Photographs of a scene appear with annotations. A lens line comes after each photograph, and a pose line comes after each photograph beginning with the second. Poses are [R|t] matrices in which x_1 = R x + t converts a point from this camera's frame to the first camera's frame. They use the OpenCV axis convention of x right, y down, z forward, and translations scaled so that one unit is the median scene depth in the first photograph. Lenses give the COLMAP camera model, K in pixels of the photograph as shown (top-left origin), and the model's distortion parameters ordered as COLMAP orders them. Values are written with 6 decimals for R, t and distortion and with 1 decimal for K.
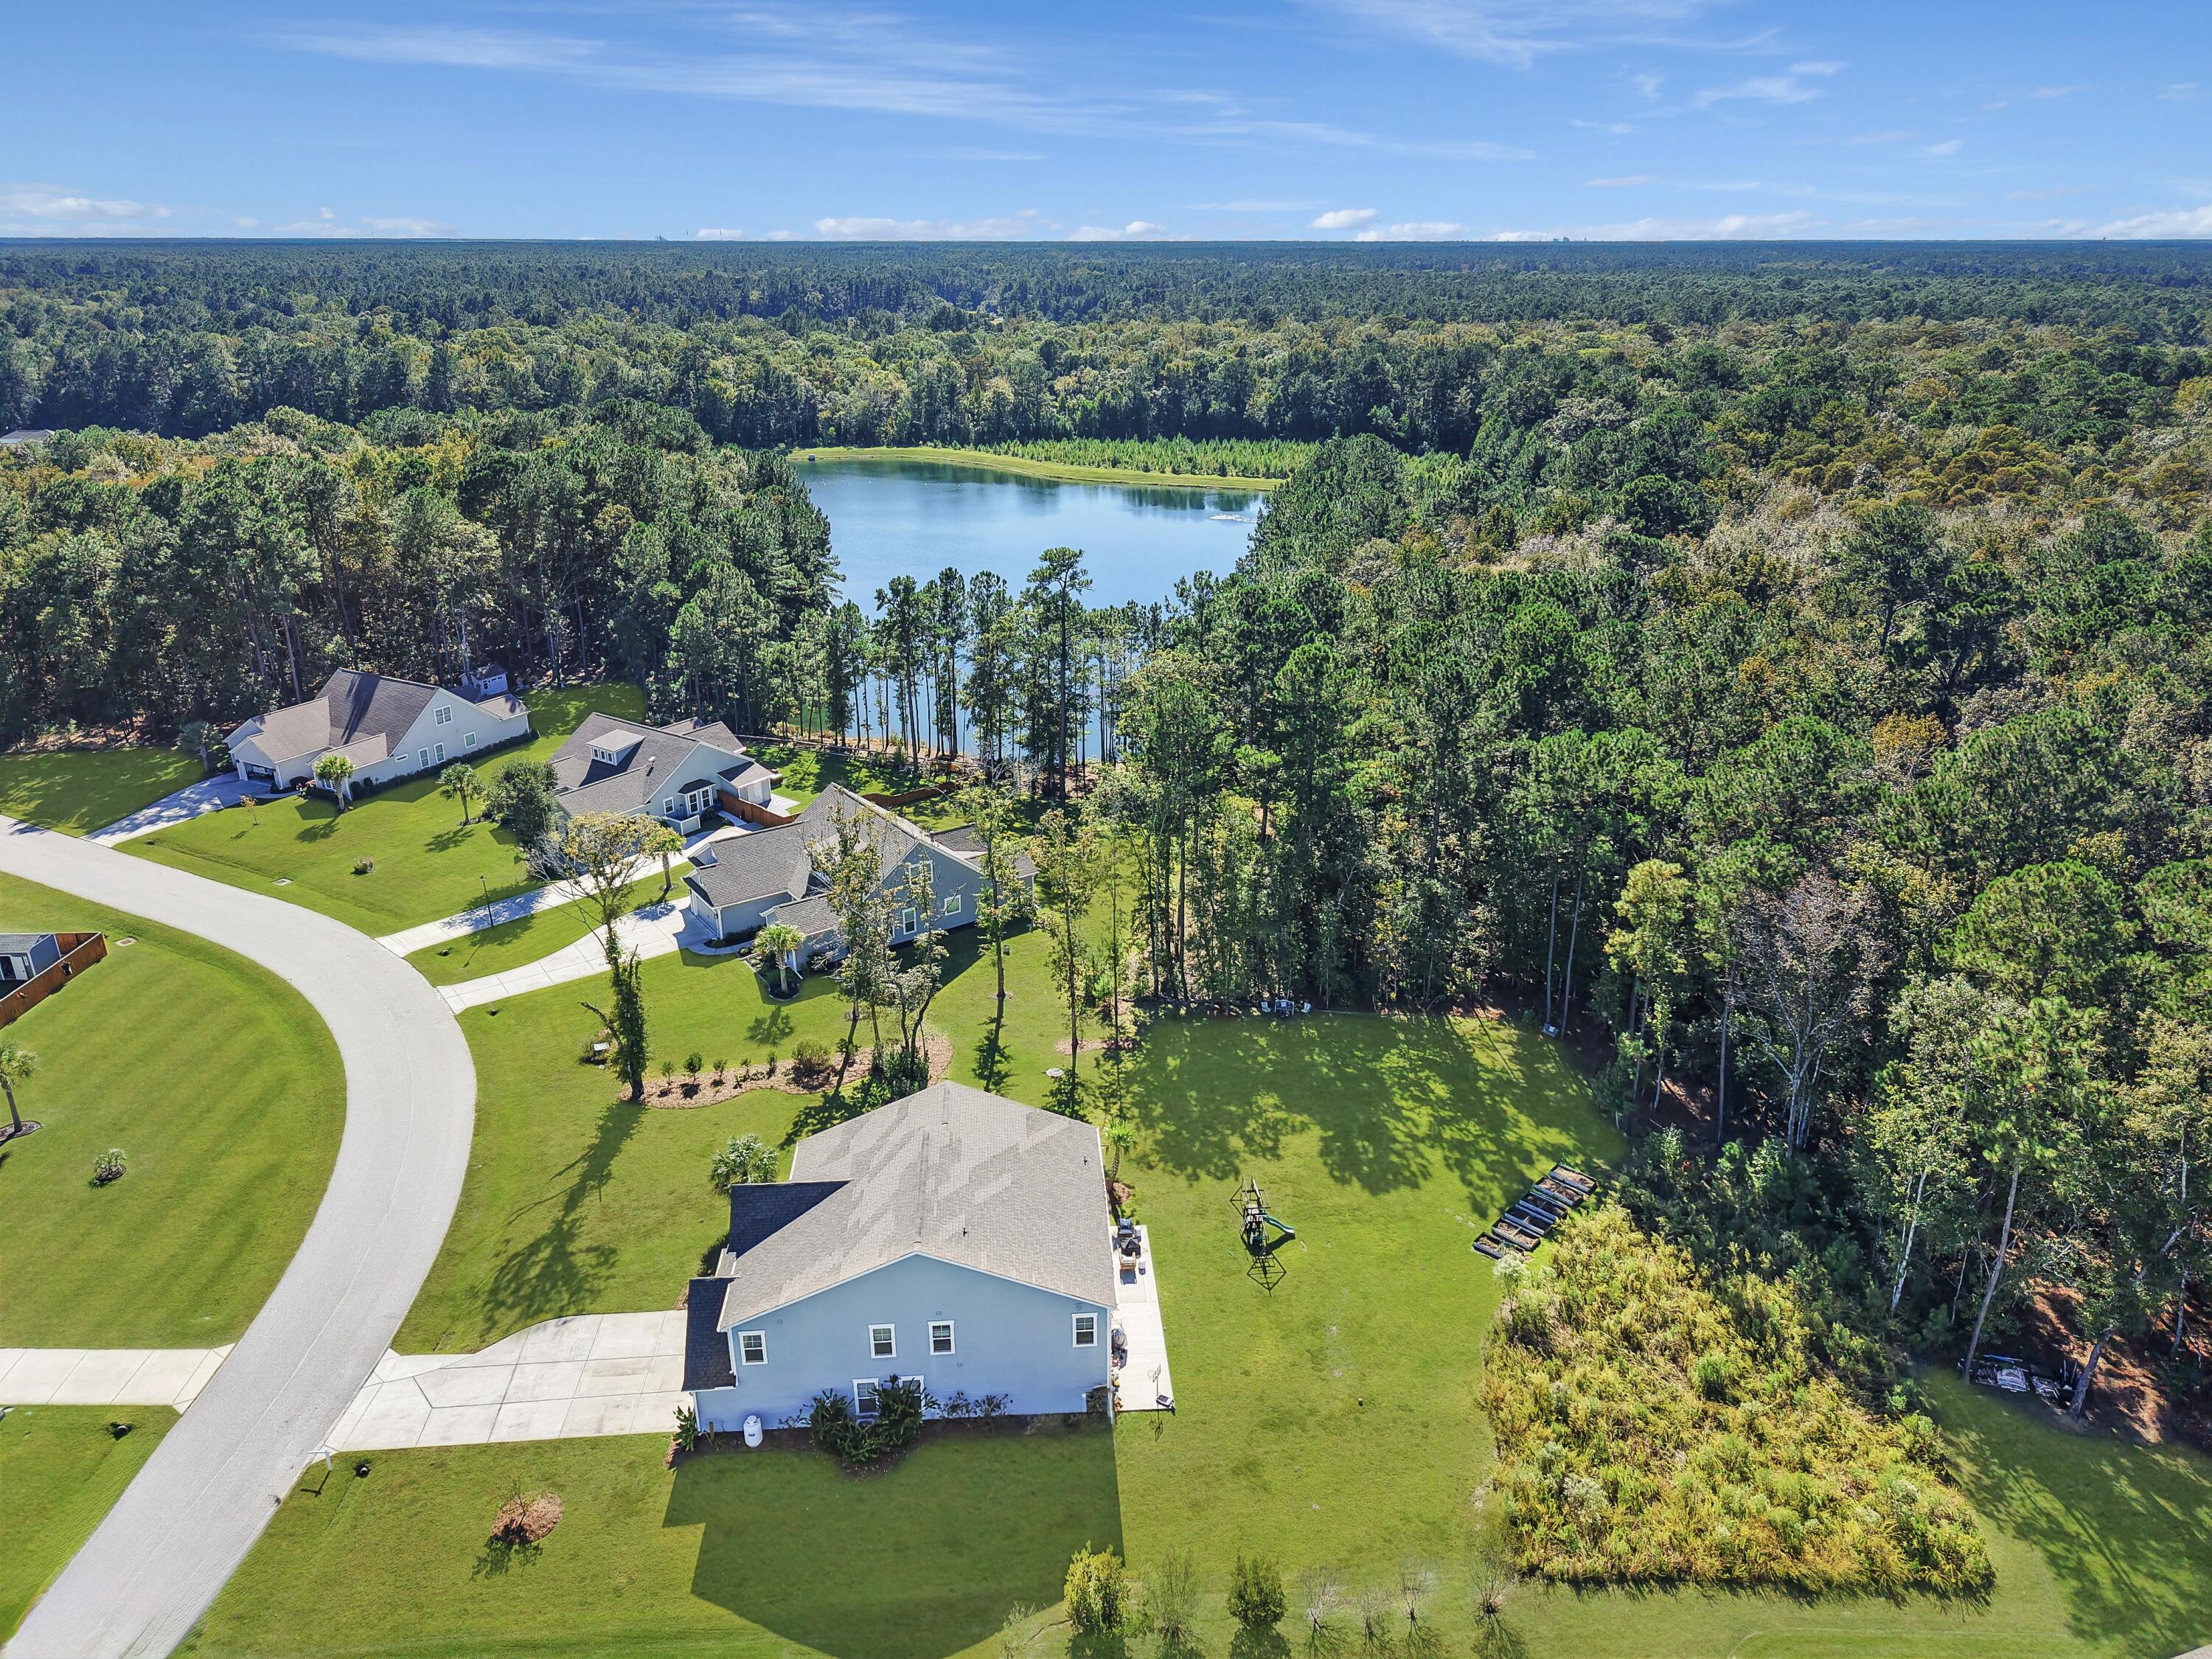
lens RADIAL K [[1473.5, 0, 1117.1], [0, 1473.5, 827.8], [0, 0, 1]] dist [0.033724, -0.043467]
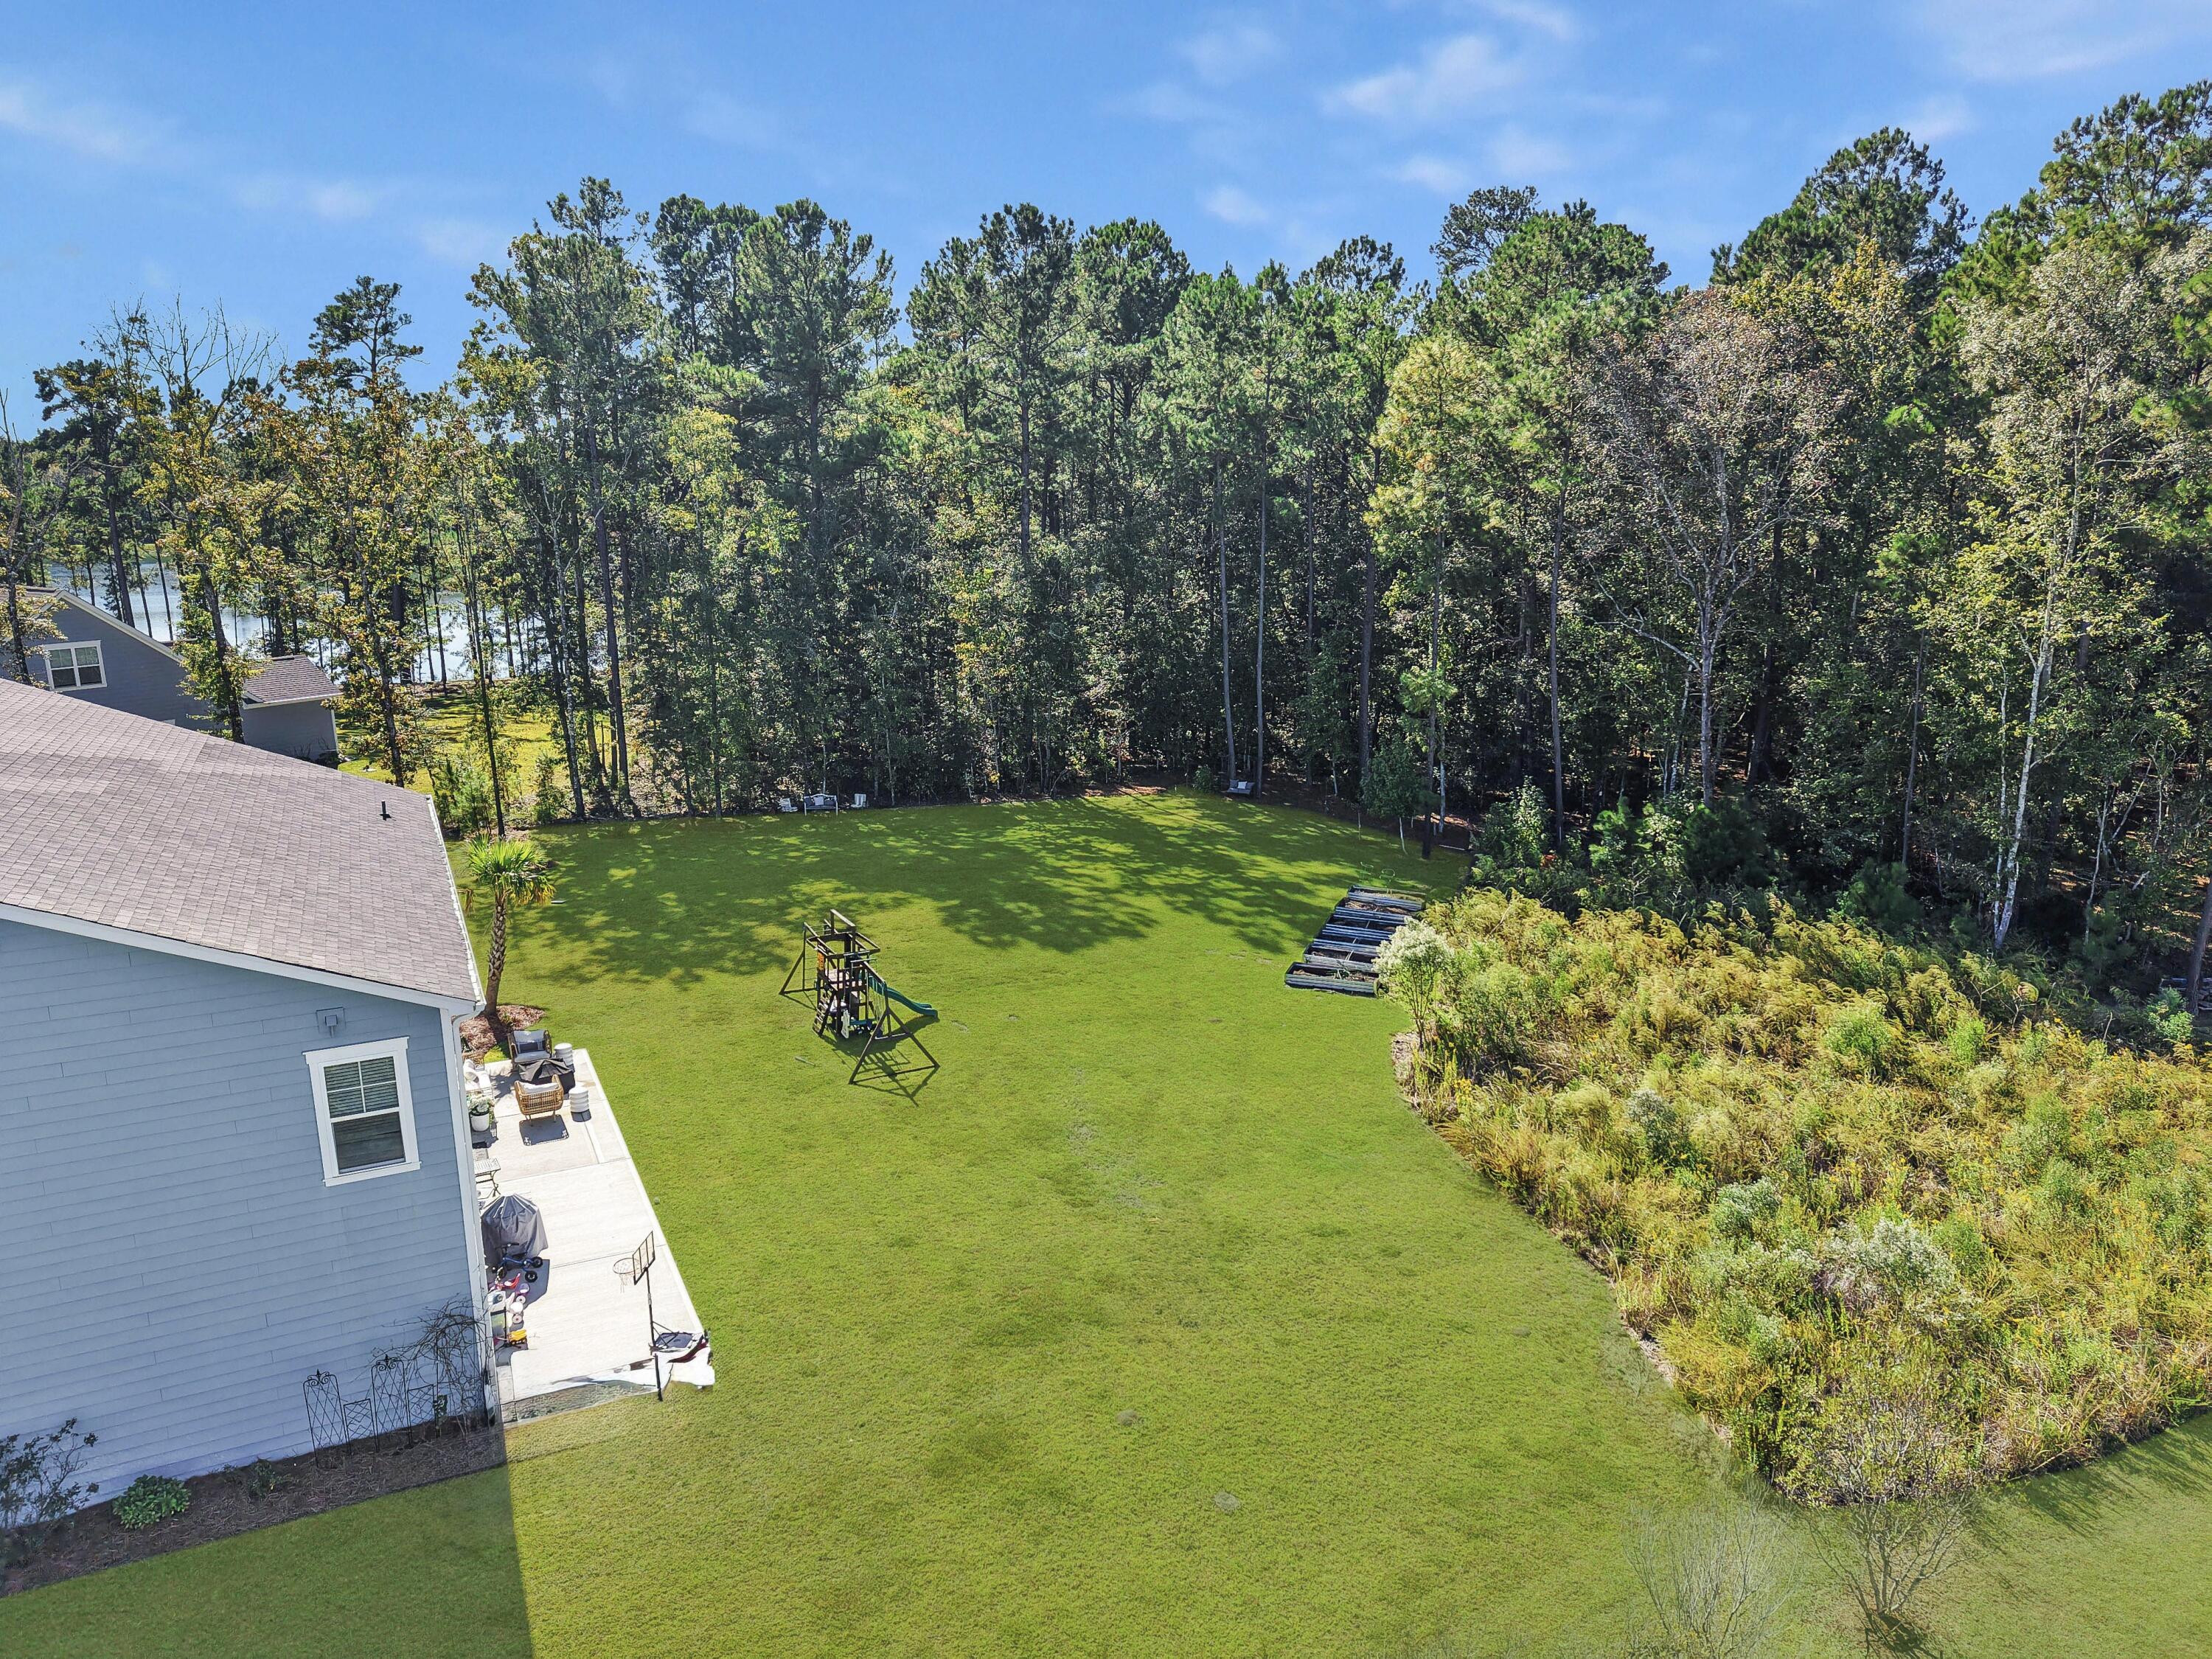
lens RADIAL K [[1424.4, 0, 1125.4], [0, 1424.4, 829.9], [0, 0, 1]] dist [0.090476, -0.108169]
pose [[0.919331, -0.080383, 0.385187, 0.008229], [0.141206, 0.981103, -0.132276, 0.288184], [-0.367276, 0.175996, 0.913309, 0.568568]]
